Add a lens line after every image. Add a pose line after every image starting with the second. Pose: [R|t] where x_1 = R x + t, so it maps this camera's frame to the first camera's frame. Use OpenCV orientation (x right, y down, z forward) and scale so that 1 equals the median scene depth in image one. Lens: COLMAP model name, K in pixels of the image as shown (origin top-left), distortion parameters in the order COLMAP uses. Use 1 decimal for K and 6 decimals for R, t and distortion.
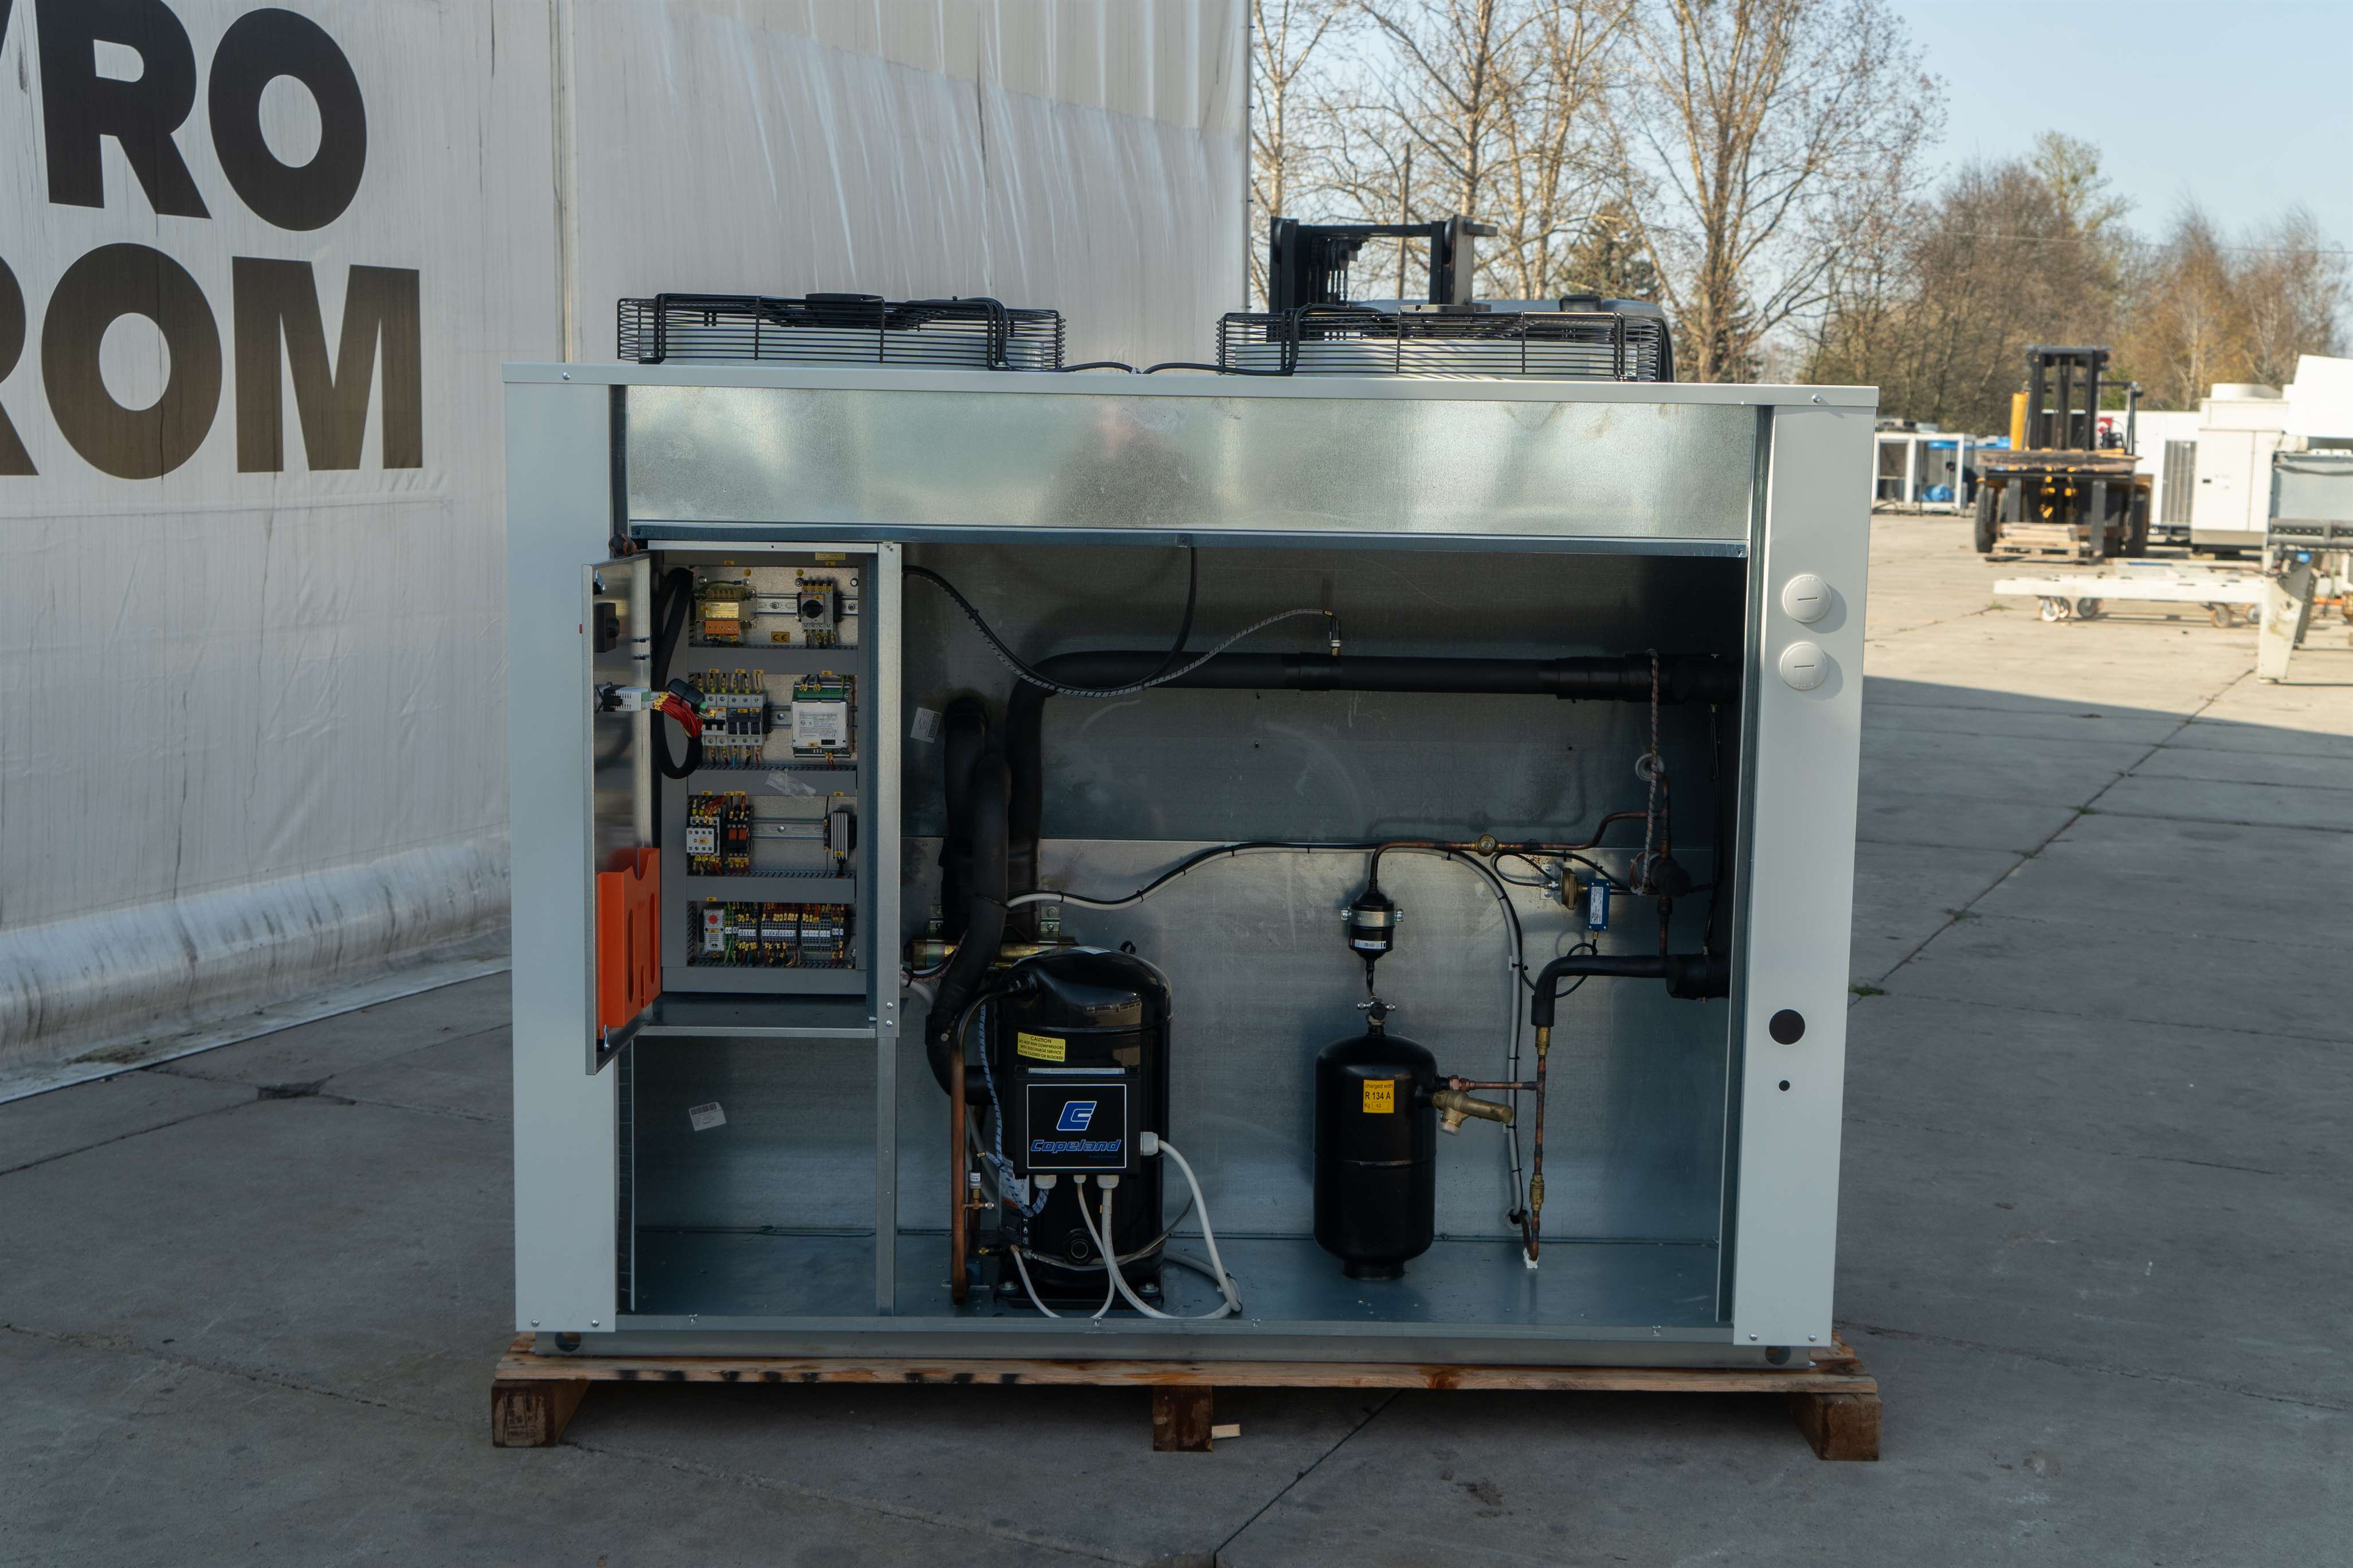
lens RADIAL K [[2799.5, 0, 1247.7], [0, 2799.5, 790.6], [0, 0, 1]] dist [0.013127, 0.017309]
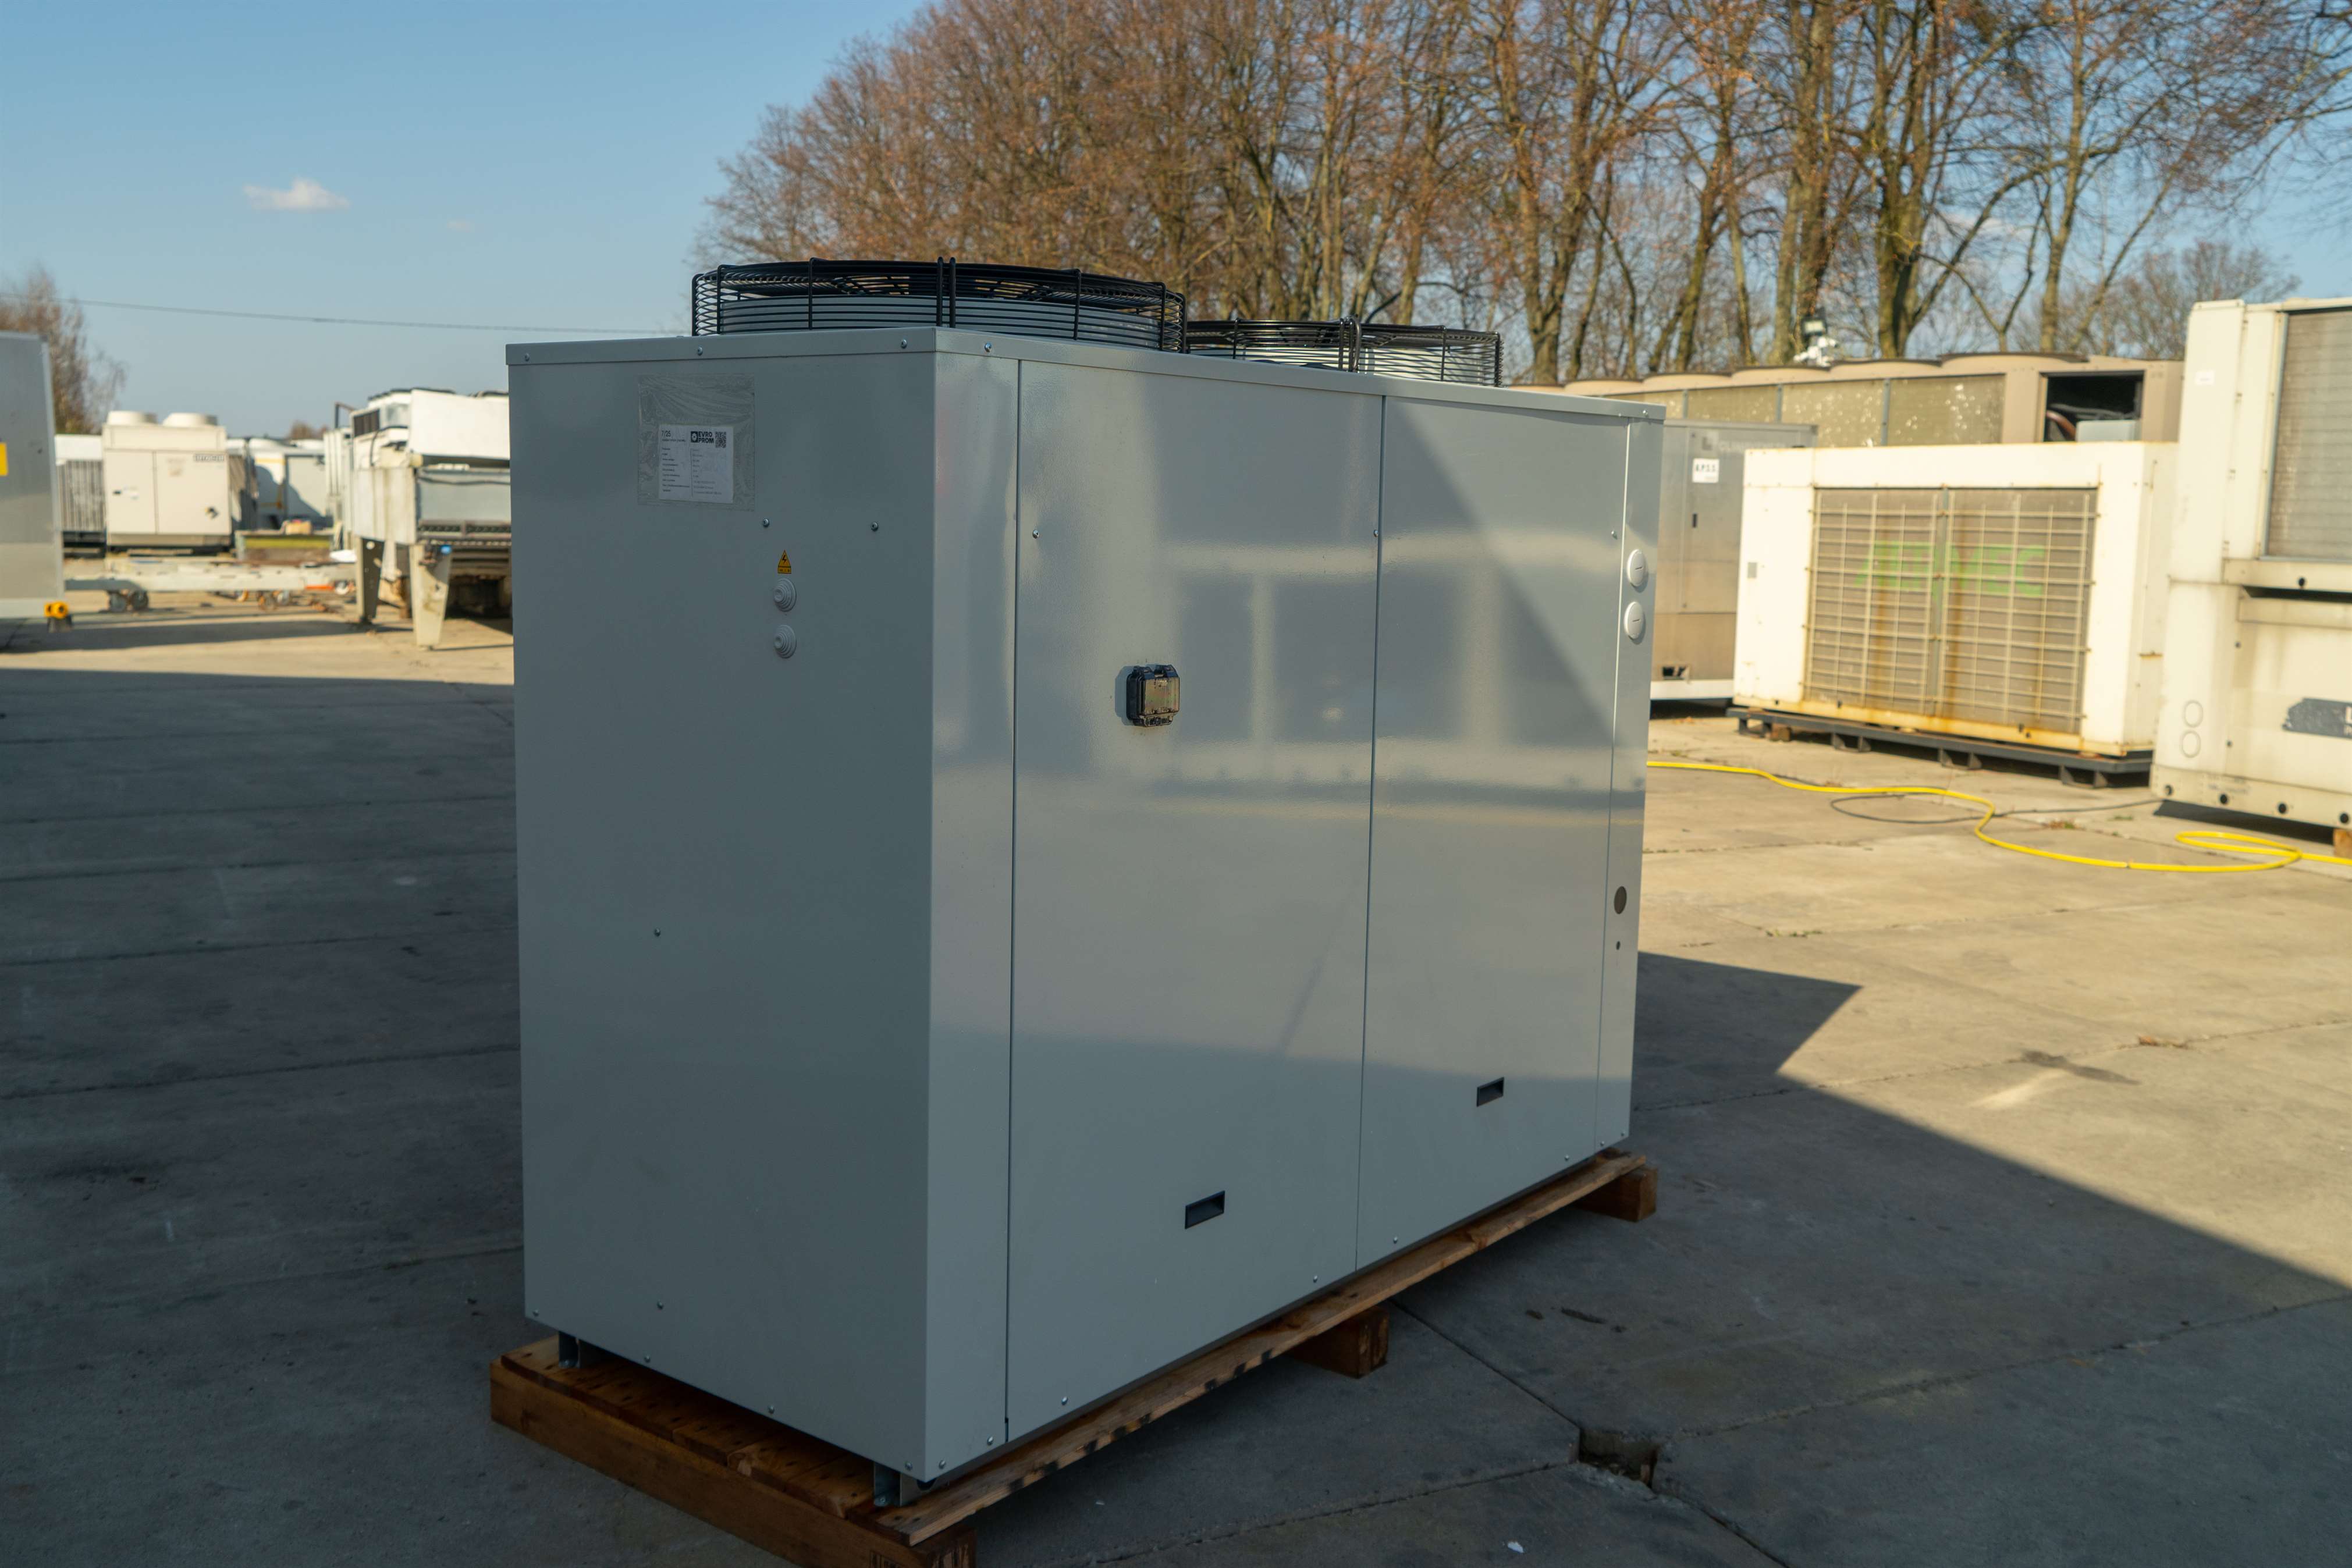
lens RADIAL K [[2136.0, 0, 1176.0], [0, 2136.0, 784.0], [0, 0, 1]] dist [0.009287, 0.005982]
pose [[0.632474, -0.110038, 0.766726, -0.678854], [0.090656, 0.993571, 0.067812, -0.053579], [-0.769258, 0.026618, 0.638383, 0.518357]]
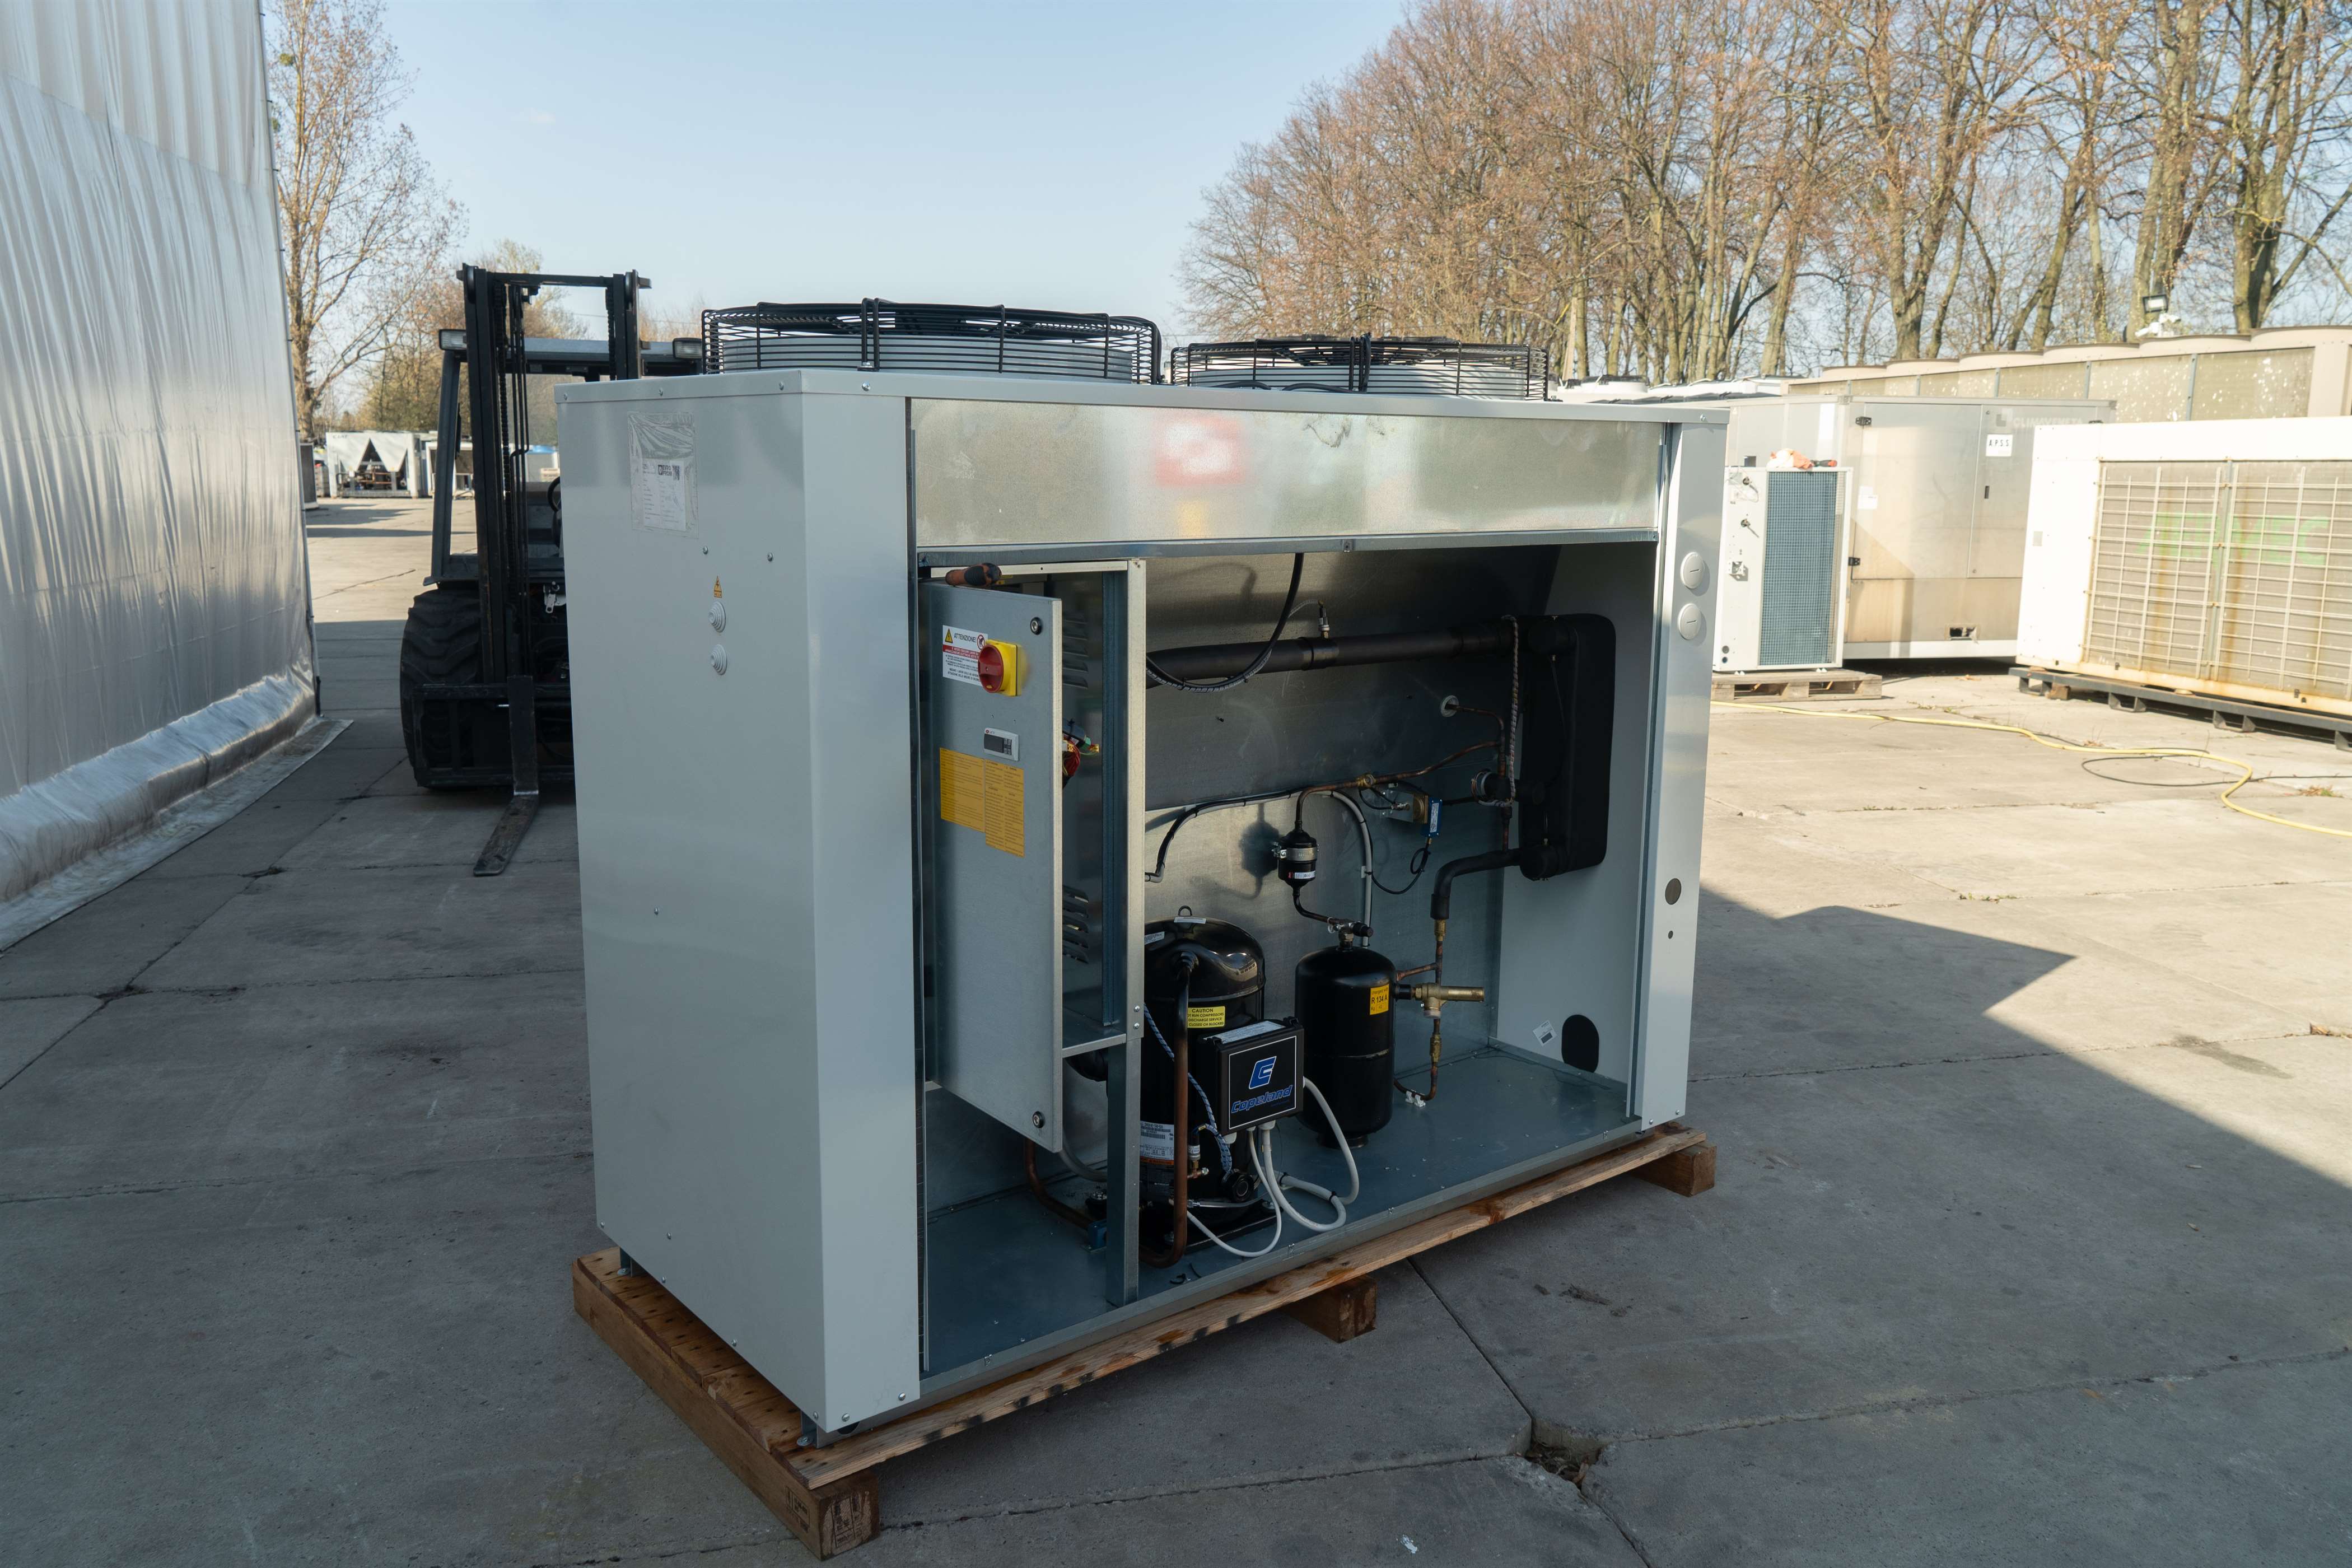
lens RADIAL K [[1760.3, 0, 1176.0], [0, 1760.3, 784.0], [0, 0, 1]] dist [-0.002196, 0.003355]
pose [[0.792227, -0.122972, 0.597708, -0.486097], [0.083865, 0.992131, 0.092962, -0.063944], [-0.604436, -0.023521, 0.796306, 0.467556]]
